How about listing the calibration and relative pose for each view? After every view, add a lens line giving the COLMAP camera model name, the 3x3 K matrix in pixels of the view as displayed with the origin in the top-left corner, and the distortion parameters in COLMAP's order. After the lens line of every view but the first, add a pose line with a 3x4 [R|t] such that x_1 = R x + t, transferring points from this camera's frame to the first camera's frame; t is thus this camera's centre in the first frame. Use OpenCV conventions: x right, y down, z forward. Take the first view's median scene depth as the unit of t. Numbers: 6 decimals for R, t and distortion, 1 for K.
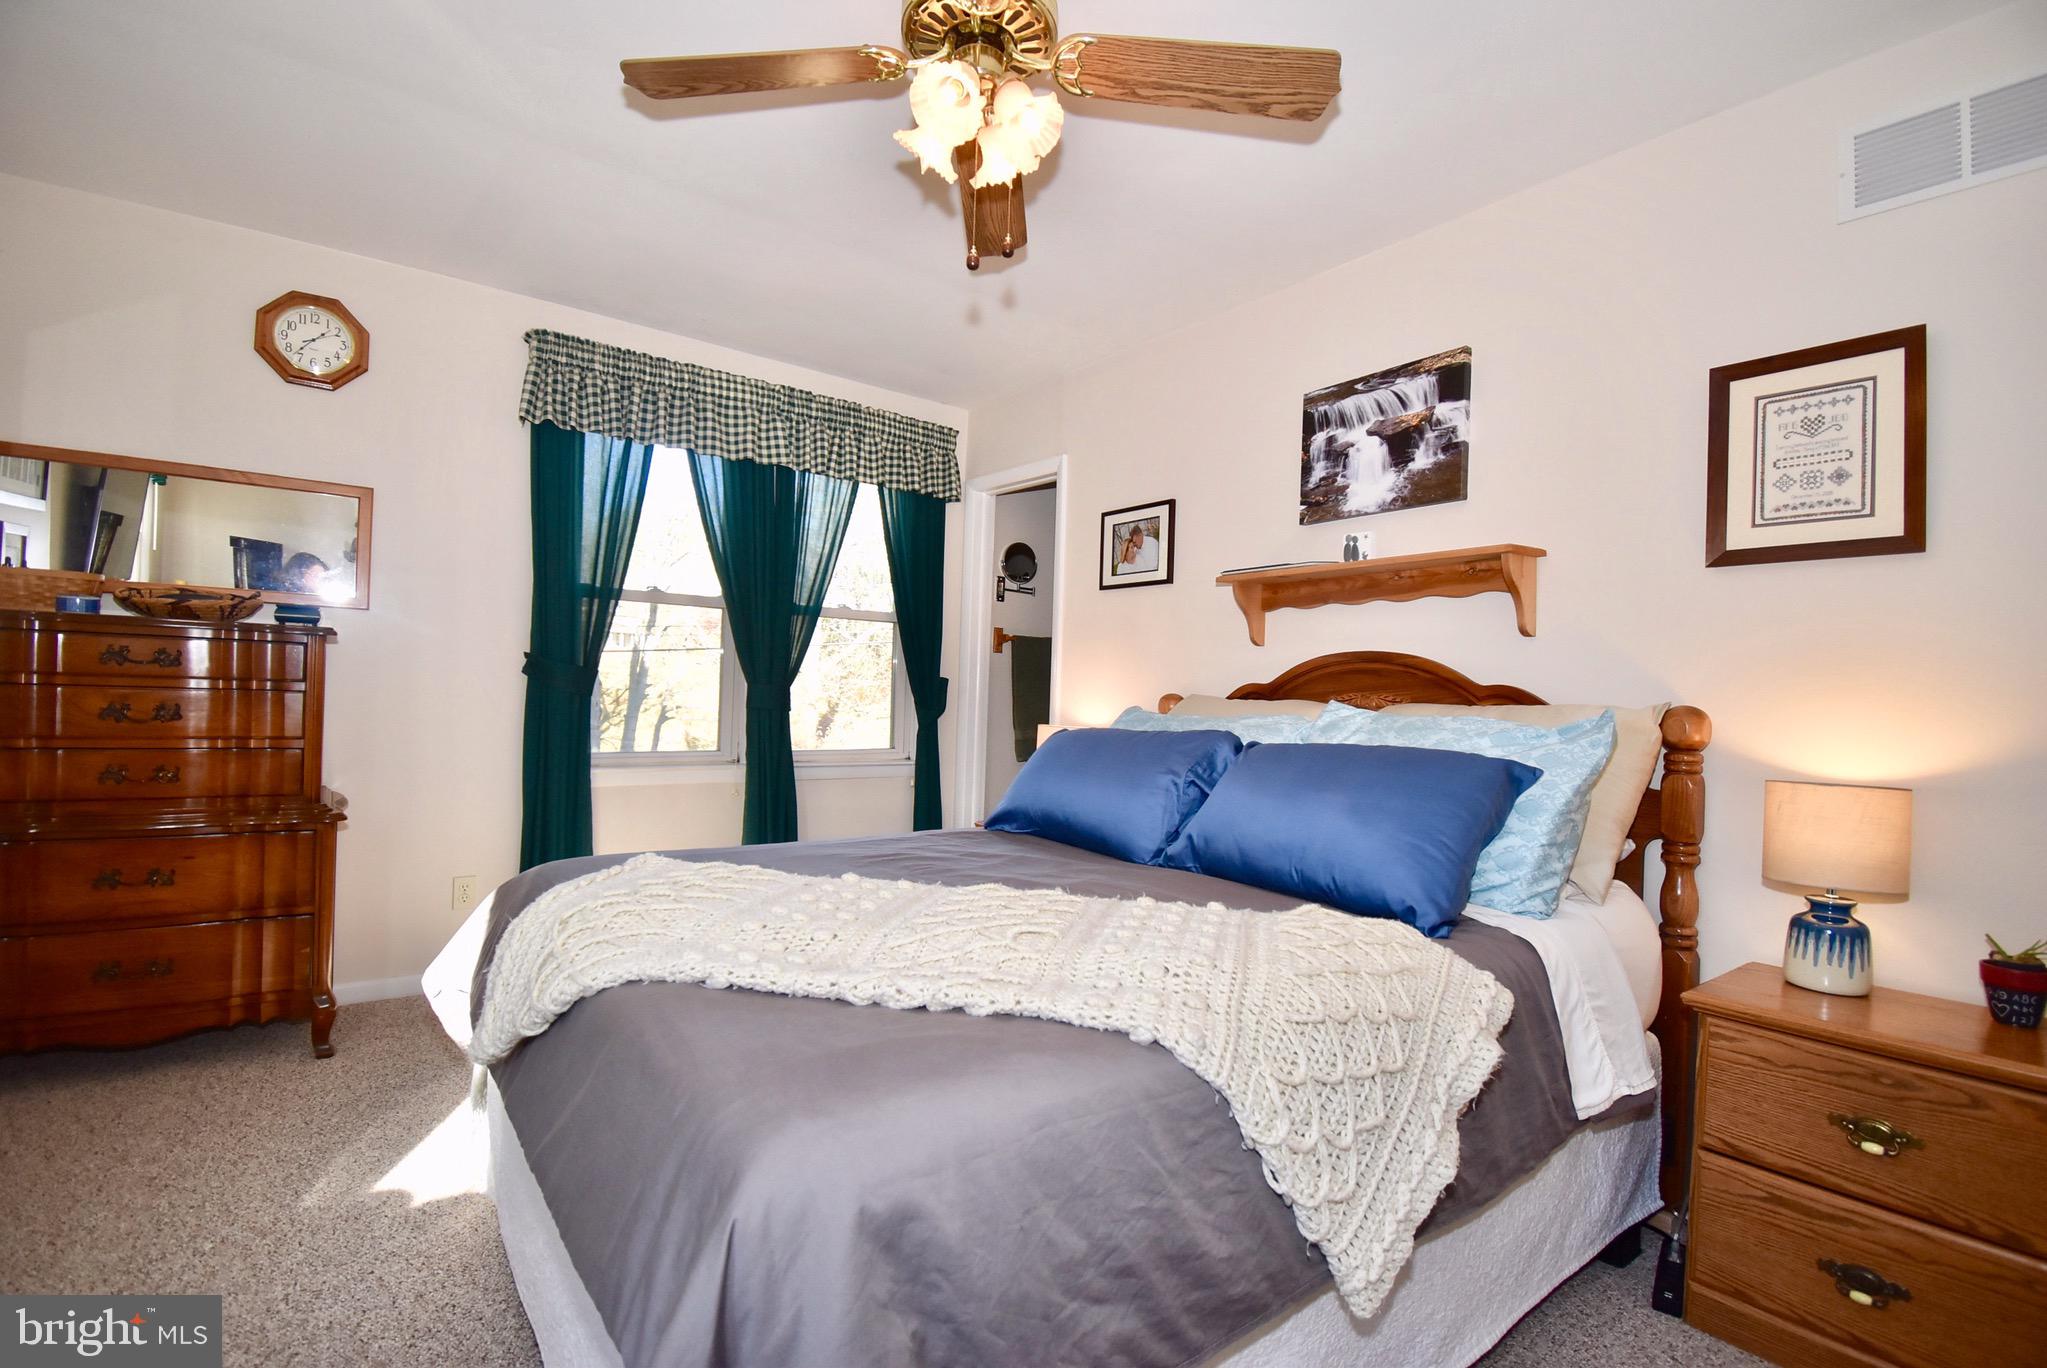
lens RADIAL K [[898.8, 0, 1022.0], [0, 898.8, 693.4], [0, 0, 1]] dist [0.018243, -0.024519]
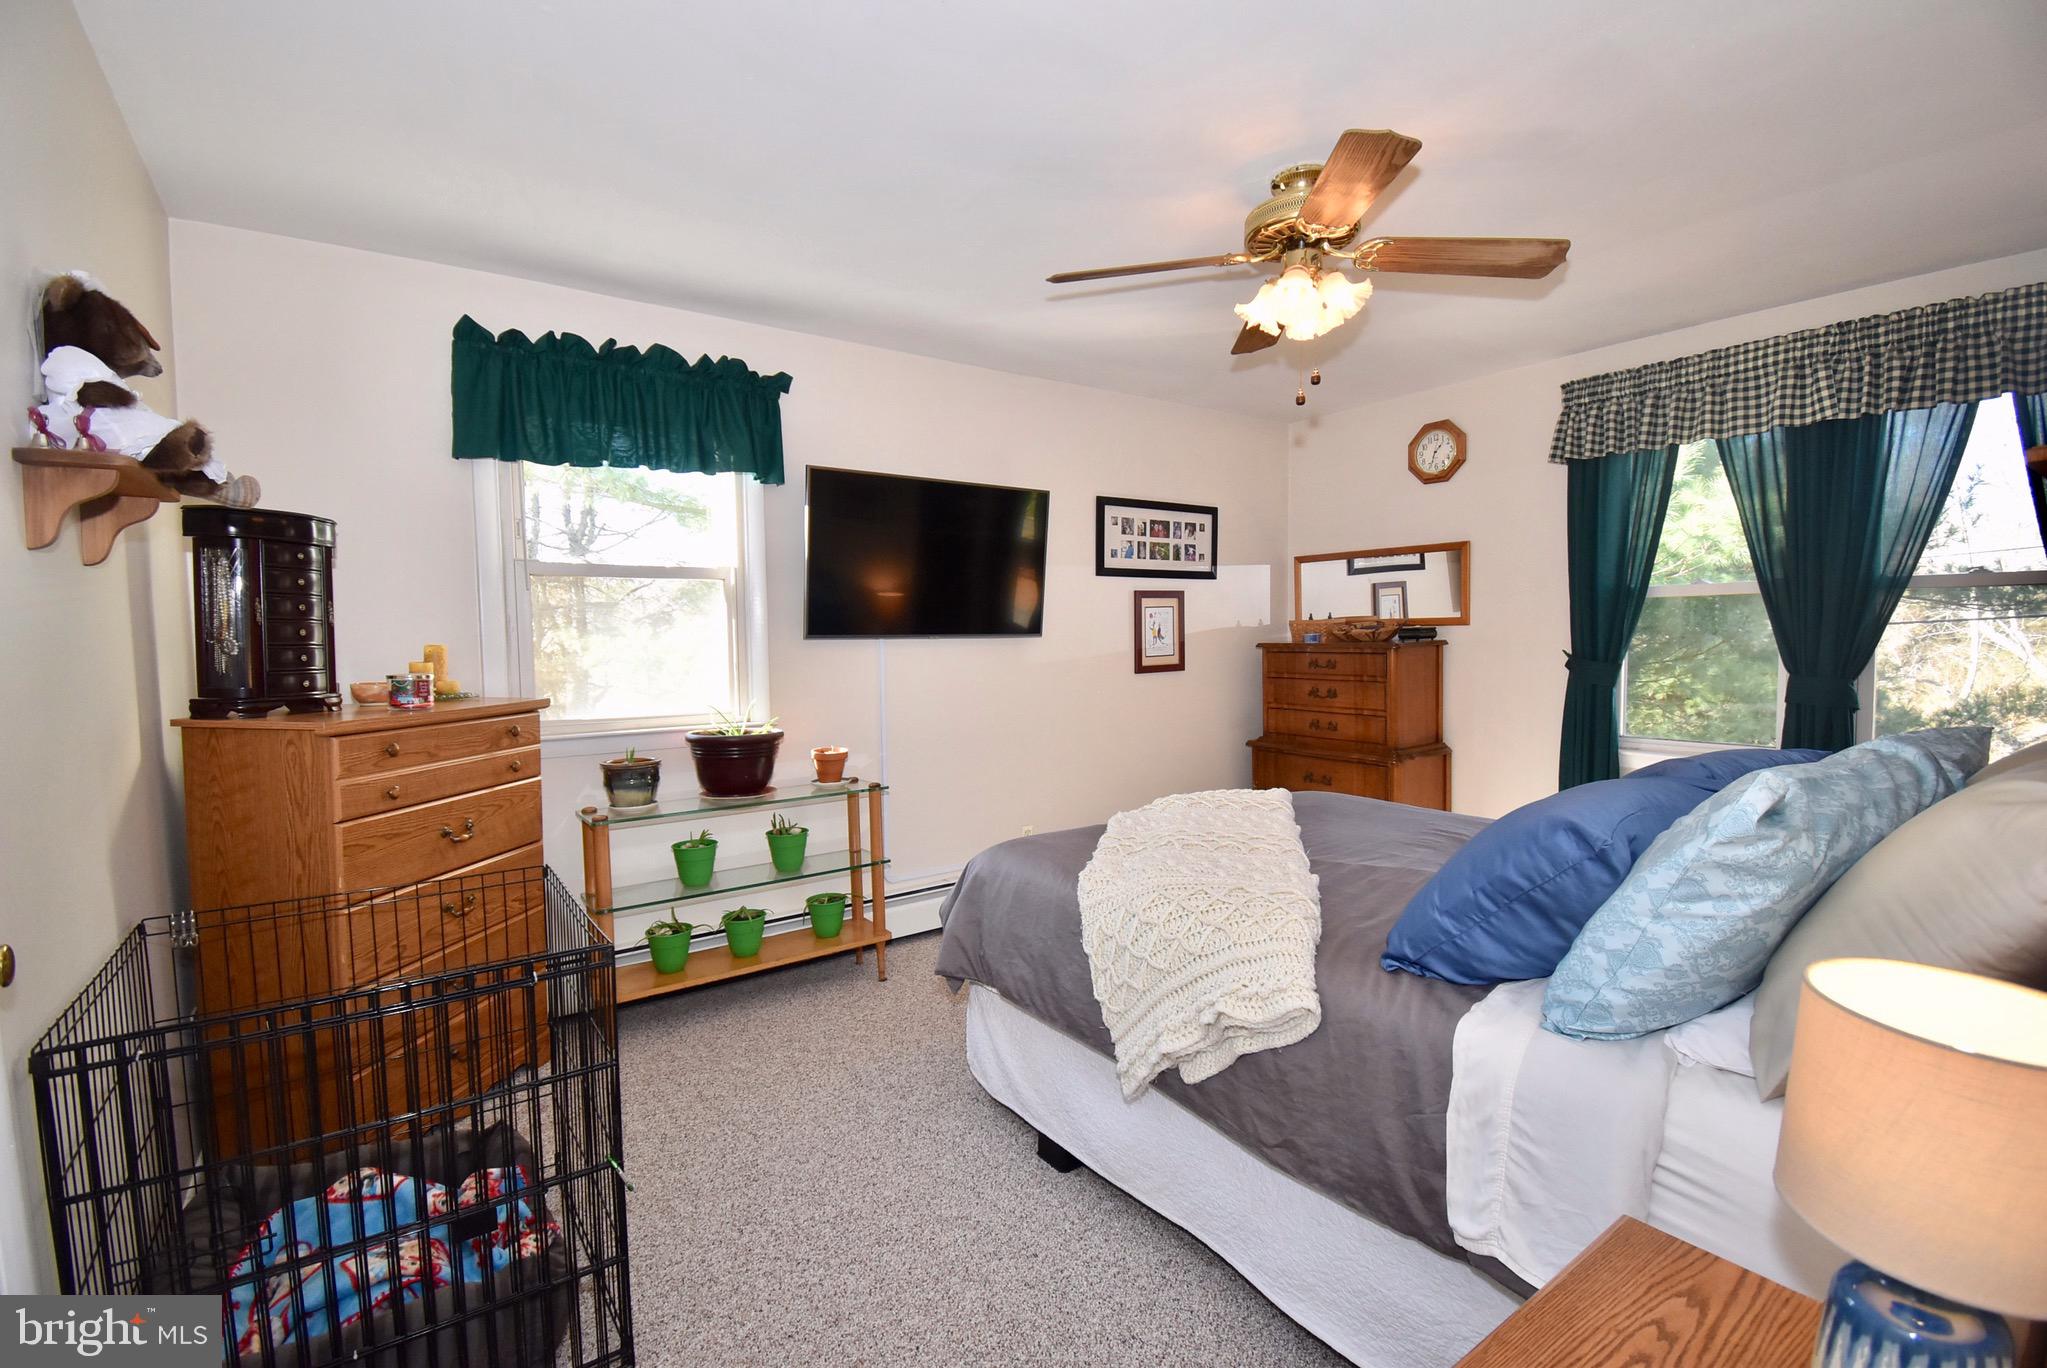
lens RADIAL K [[898.8, 0, 1022.0], [0, 898.8, 693.4], [0, 0, 1]] dist [0.018243, -0.024519]
pose [[-0.041696, 0.041854, -0.998253, 0.742189], [0.017026, 0.999007, 0.041174, -0.052495], [0.998985, -0.015280, -0.042367, 0.325859]]
